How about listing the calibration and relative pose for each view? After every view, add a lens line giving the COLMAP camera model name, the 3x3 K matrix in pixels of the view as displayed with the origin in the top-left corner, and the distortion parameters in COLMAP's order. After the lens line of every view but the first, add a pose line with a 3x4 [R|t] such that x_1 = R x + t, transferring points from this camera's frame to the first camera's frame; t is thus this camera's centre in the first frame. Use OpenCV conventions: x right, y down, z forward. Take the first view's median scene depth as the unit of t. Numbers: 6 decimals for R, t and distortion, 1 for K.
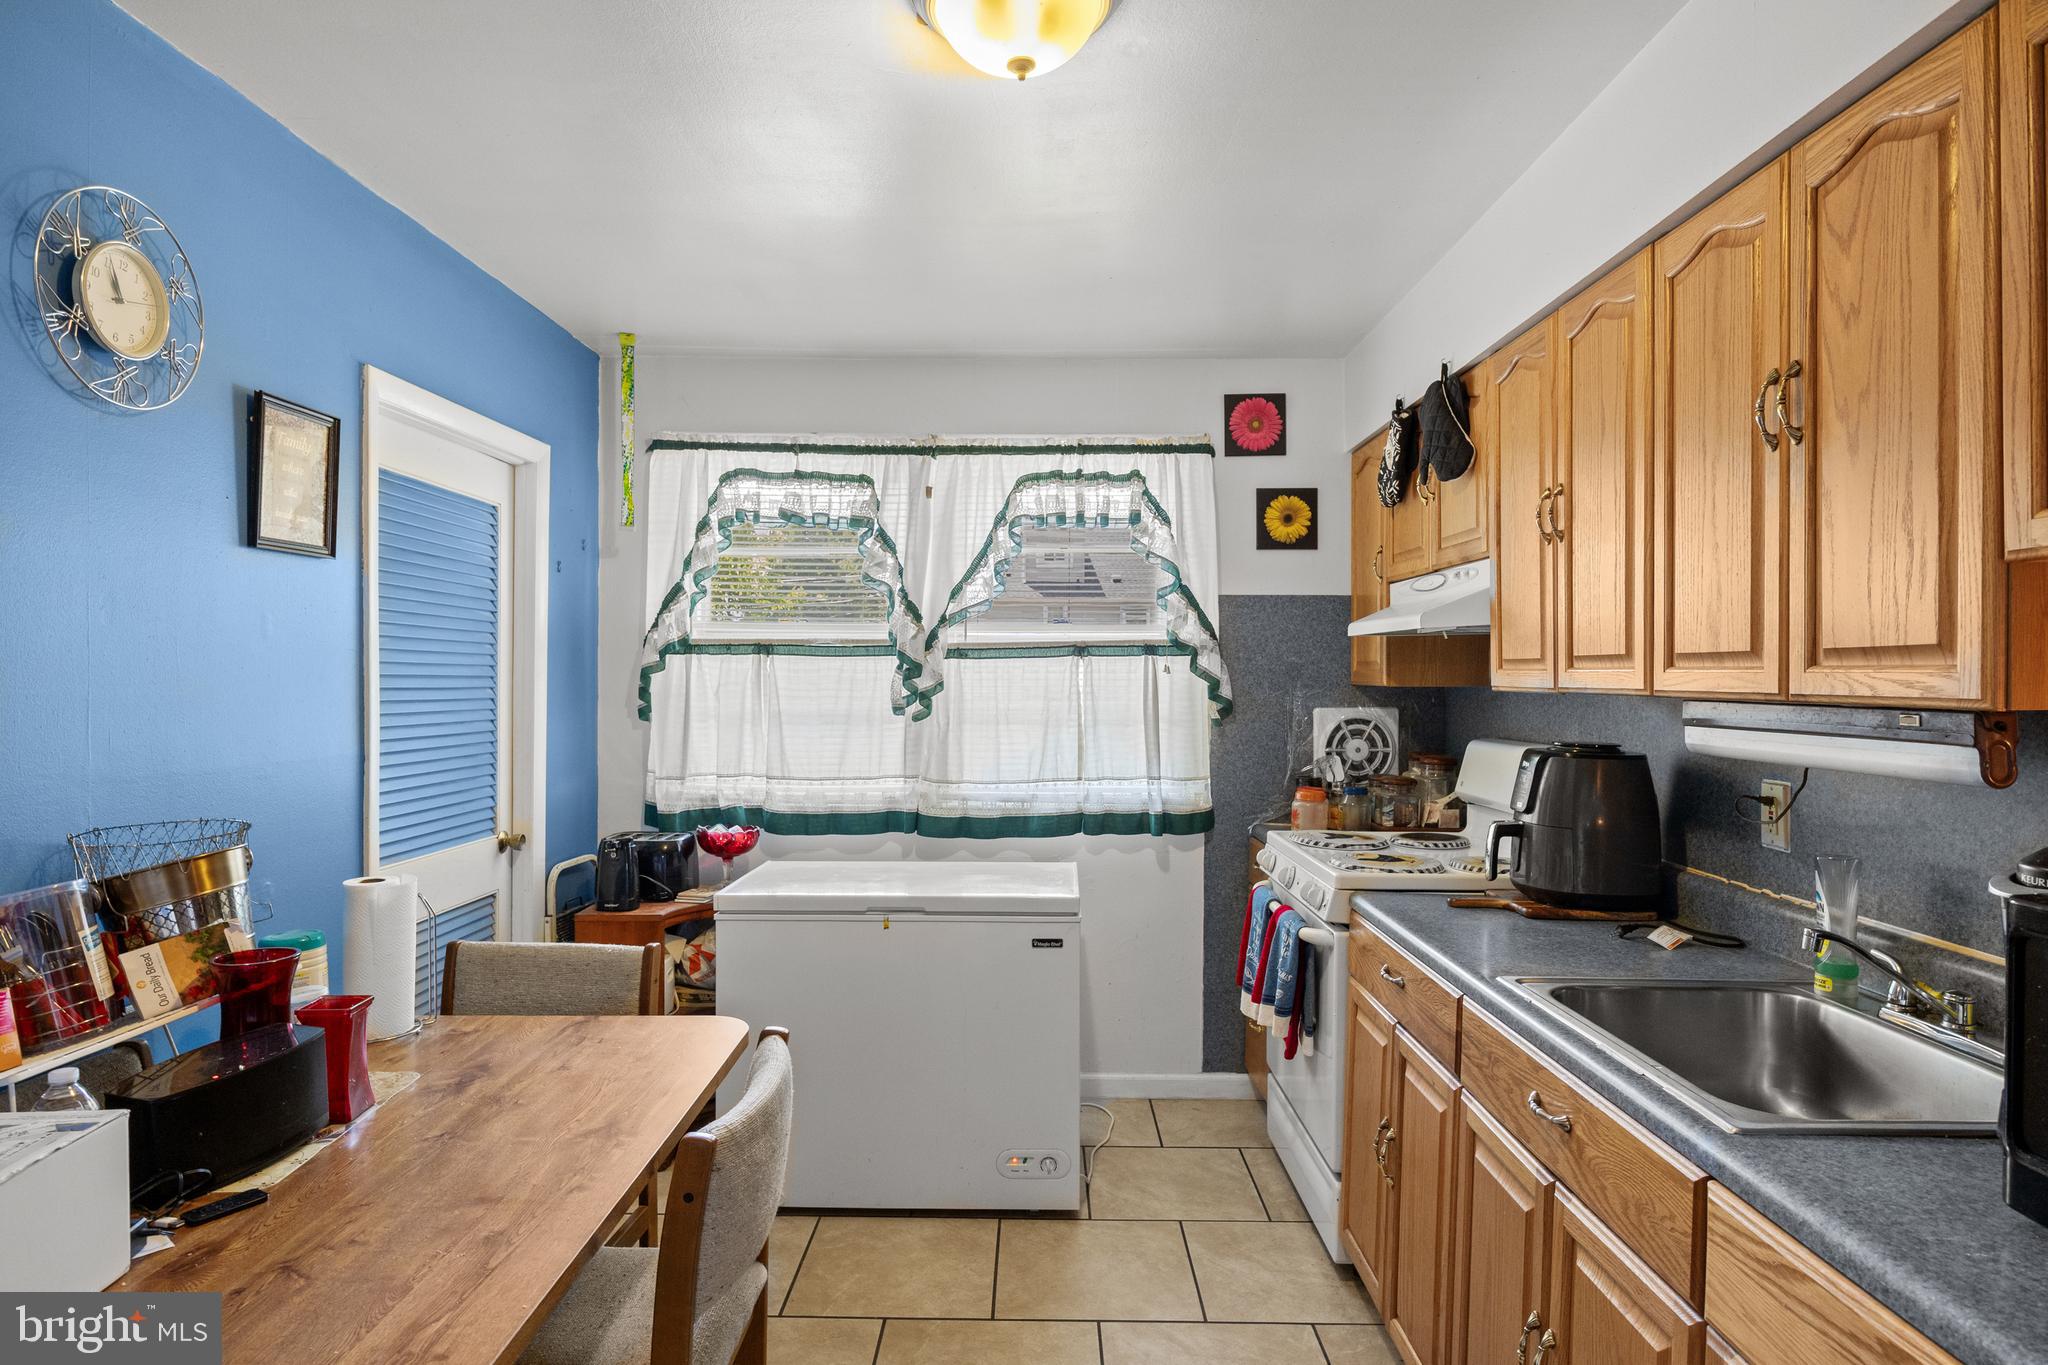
lens RADIAL K [[1142.2, 0, 1027.7], [0, 1142.2, 677.6], [0, 0, 1]] dist [0.001043, -0.002090]
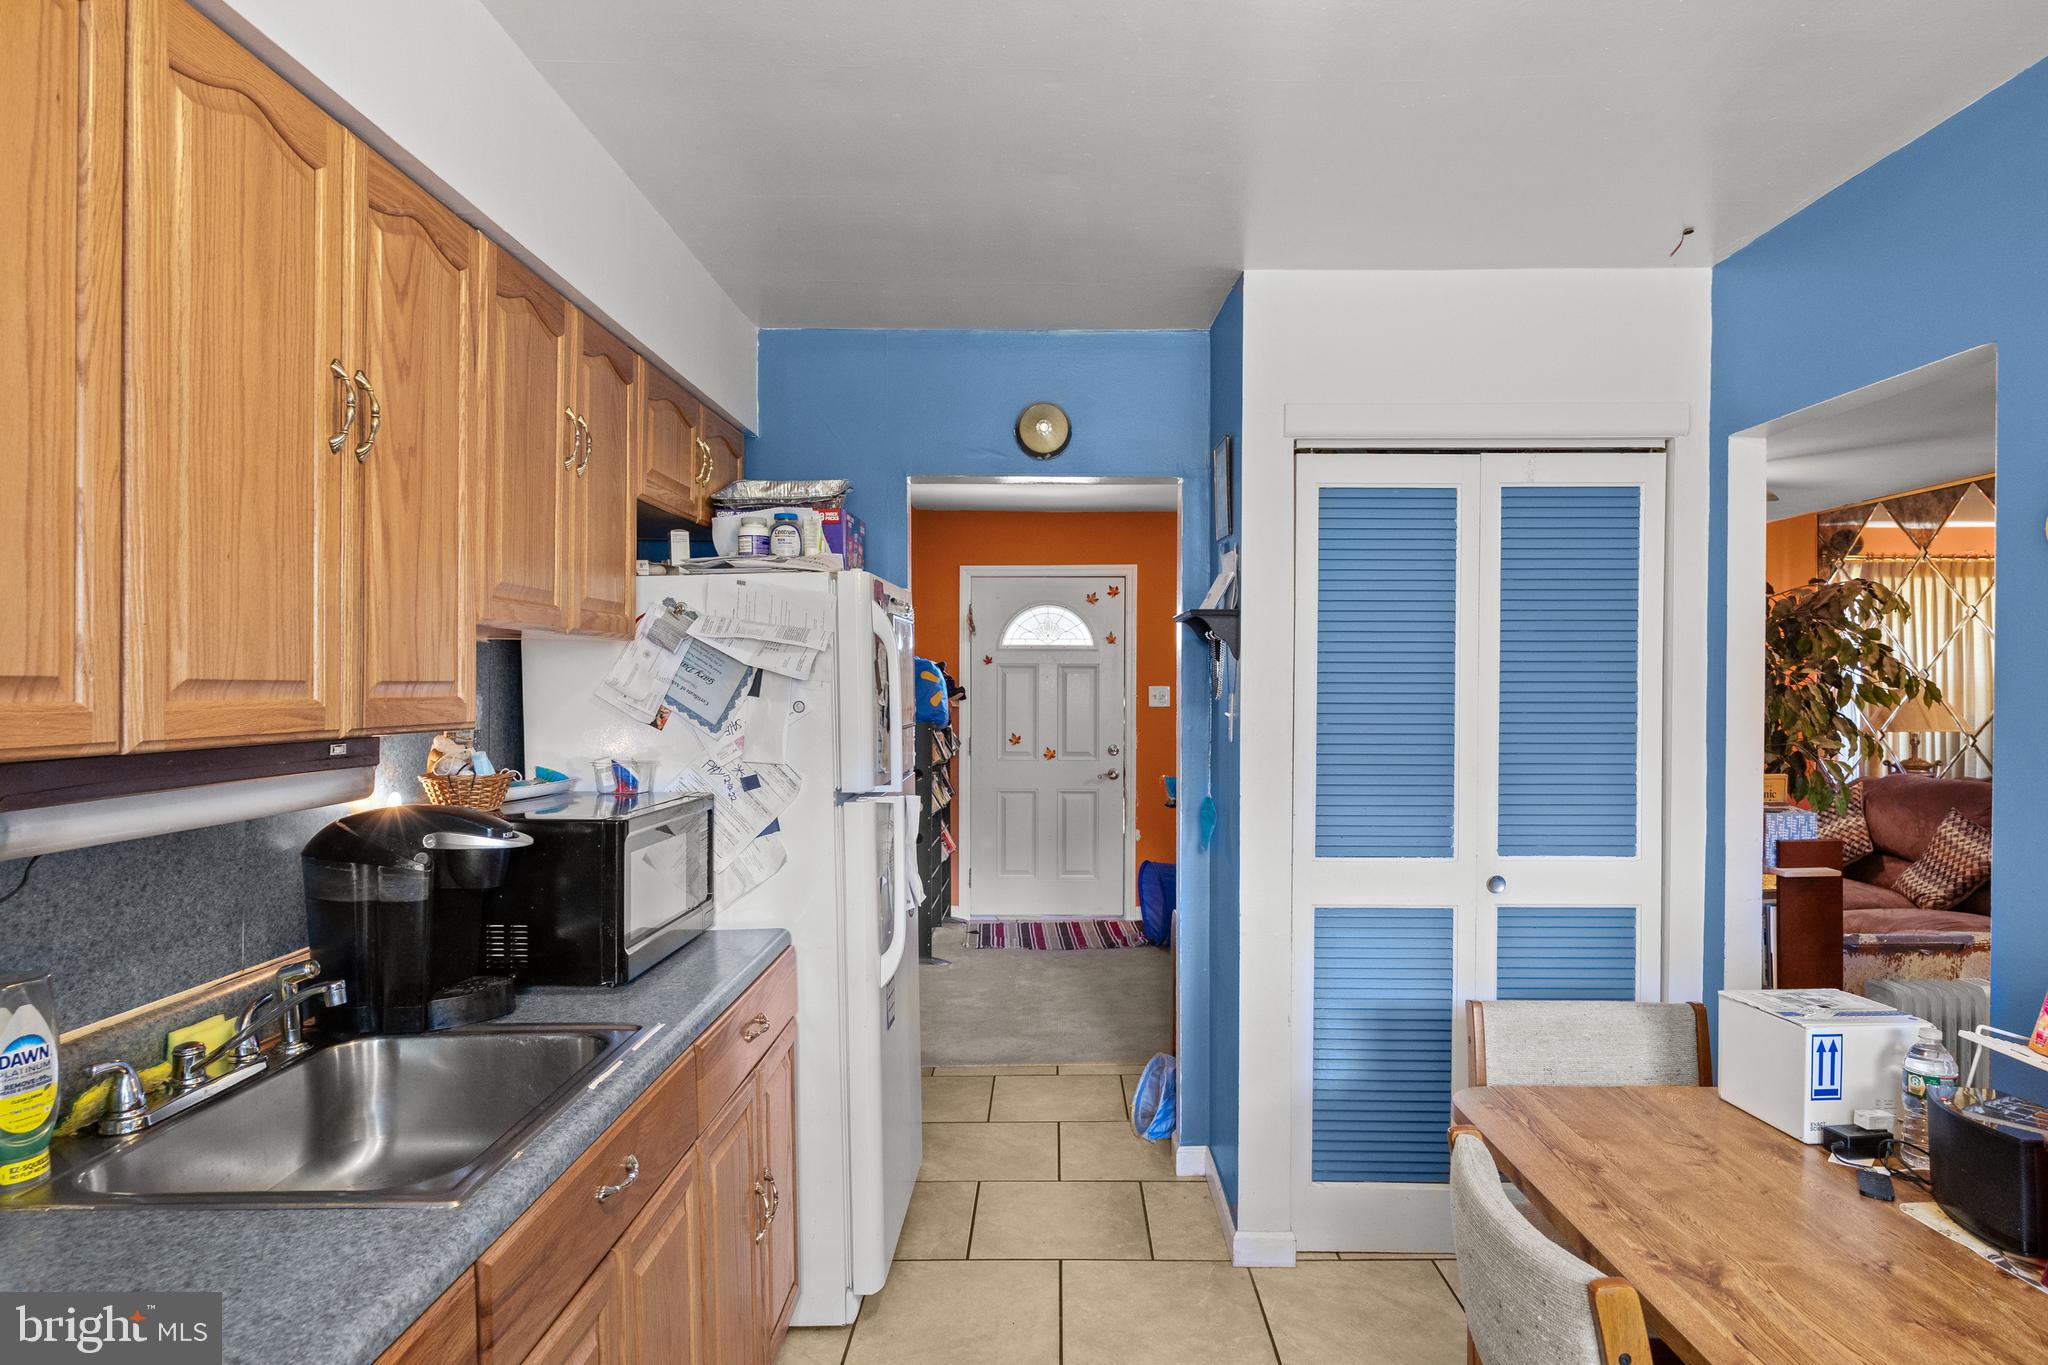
lens RADIAL K [[1142.2, 0, 1031.4], [0, 1142.2, 688.3], [0, 0, 1]] dist [0.001043, -0.002090]
pose [[-0.999948, -0.006224, 0.008016, 0.121596], [-0.006167, 0.999955, 0.007161, -0.030277], [-0.008061, 0.007111, -0.999942, 2.038403]]
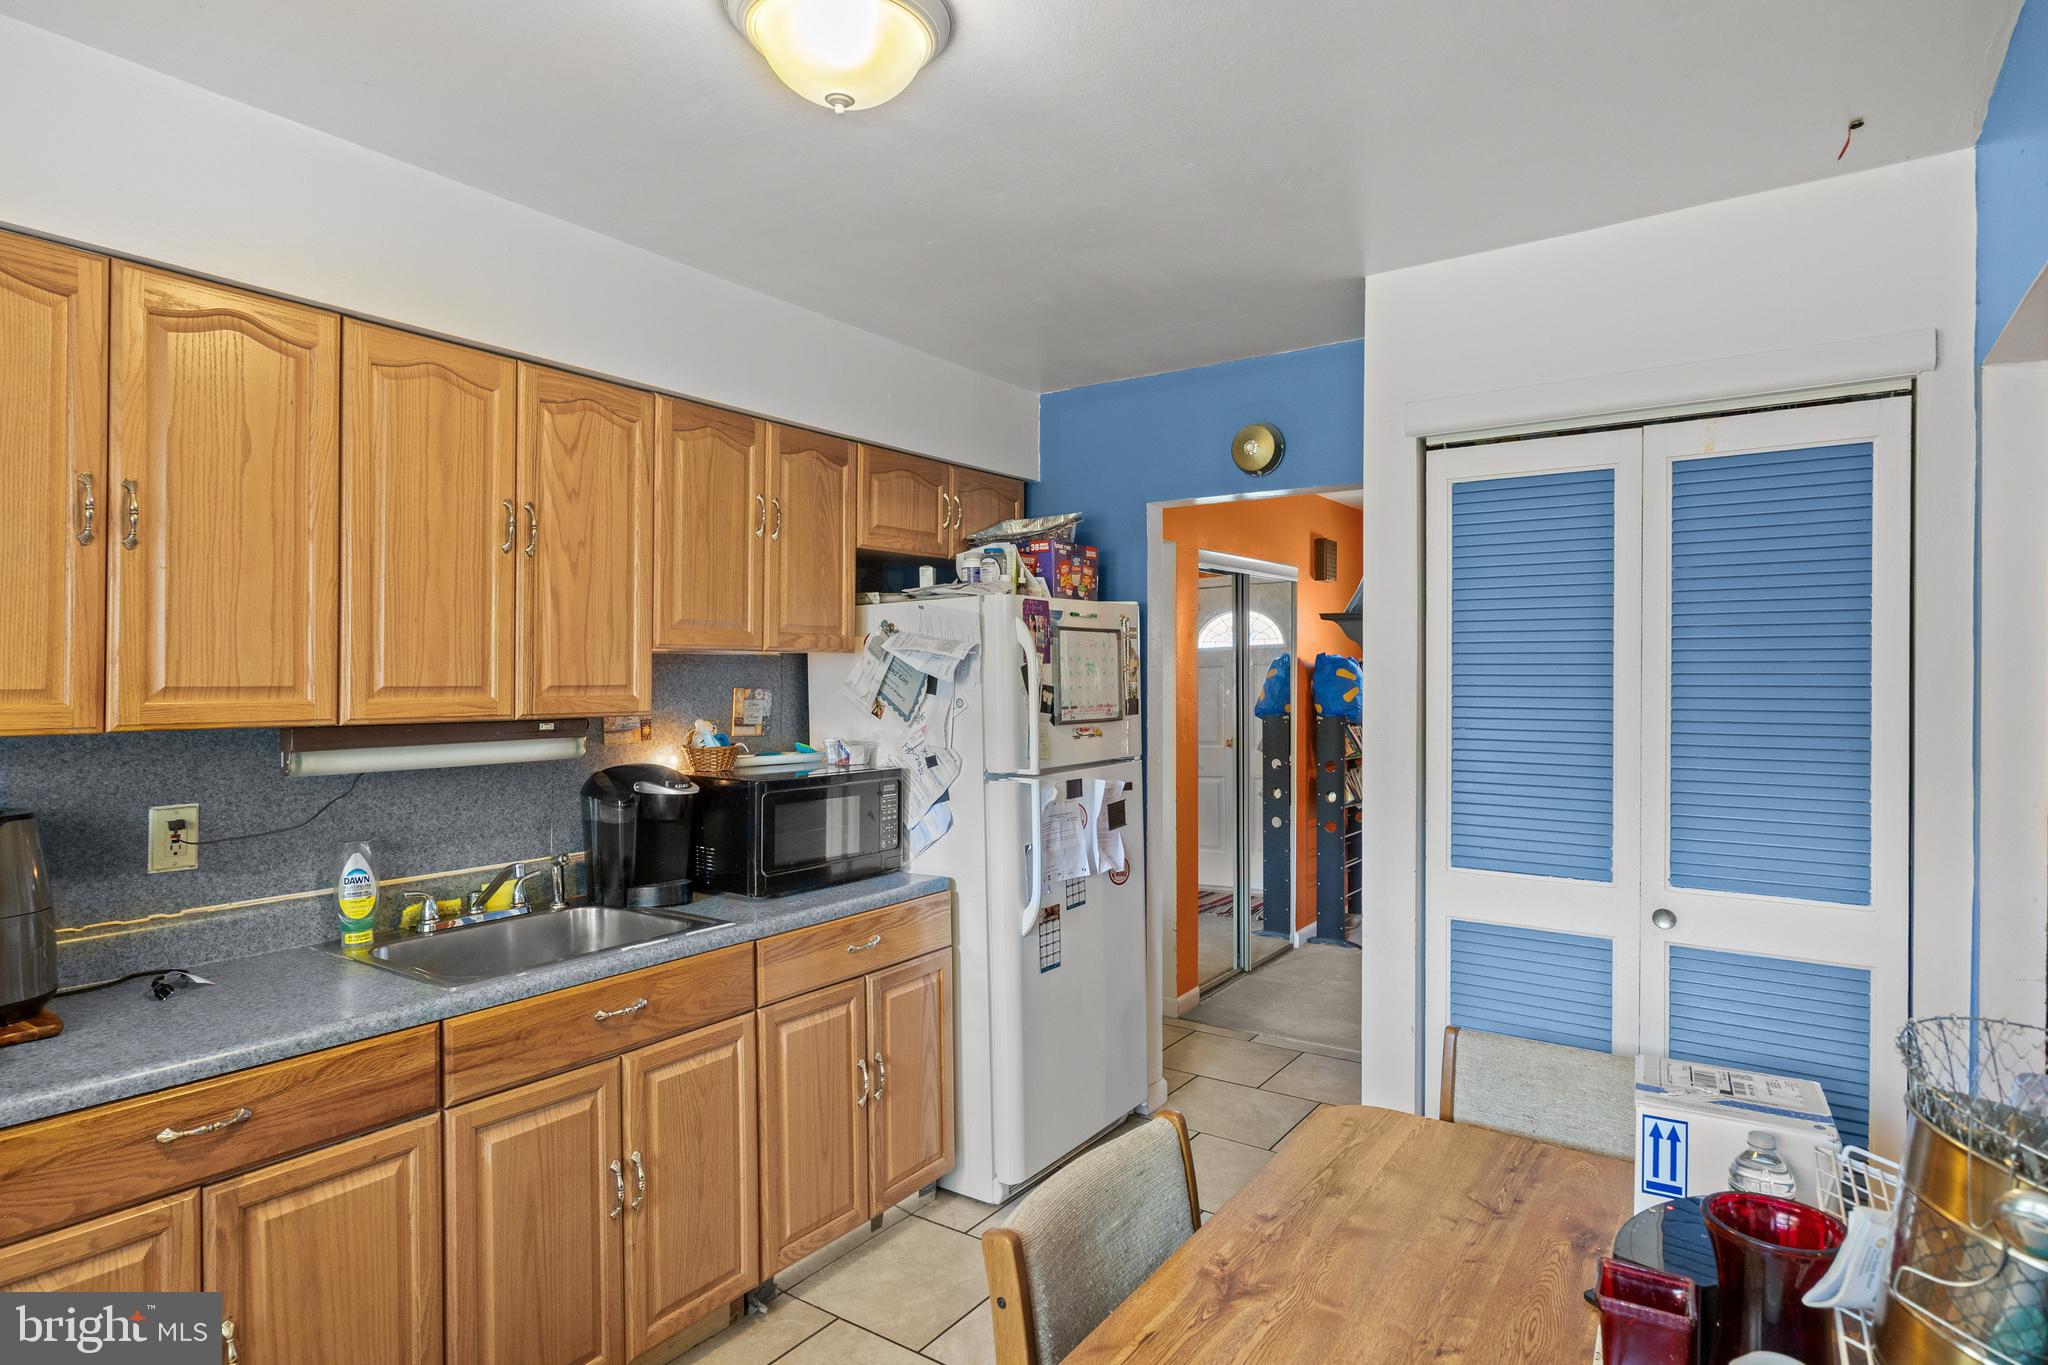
lens RADIAL K [[1053.7, 0, 1023.9], [0, 1053.7, 668.1], [0, 0, 1]] dist [-0.002506, -0.001124]
pose [[-0.824437, -0.002114, 0.565949, -0.750278], [-0.003574, 0.999993, -0.001471, -0.052011], [-0.565942, -0.003236, -0.824439, 1.911200]]
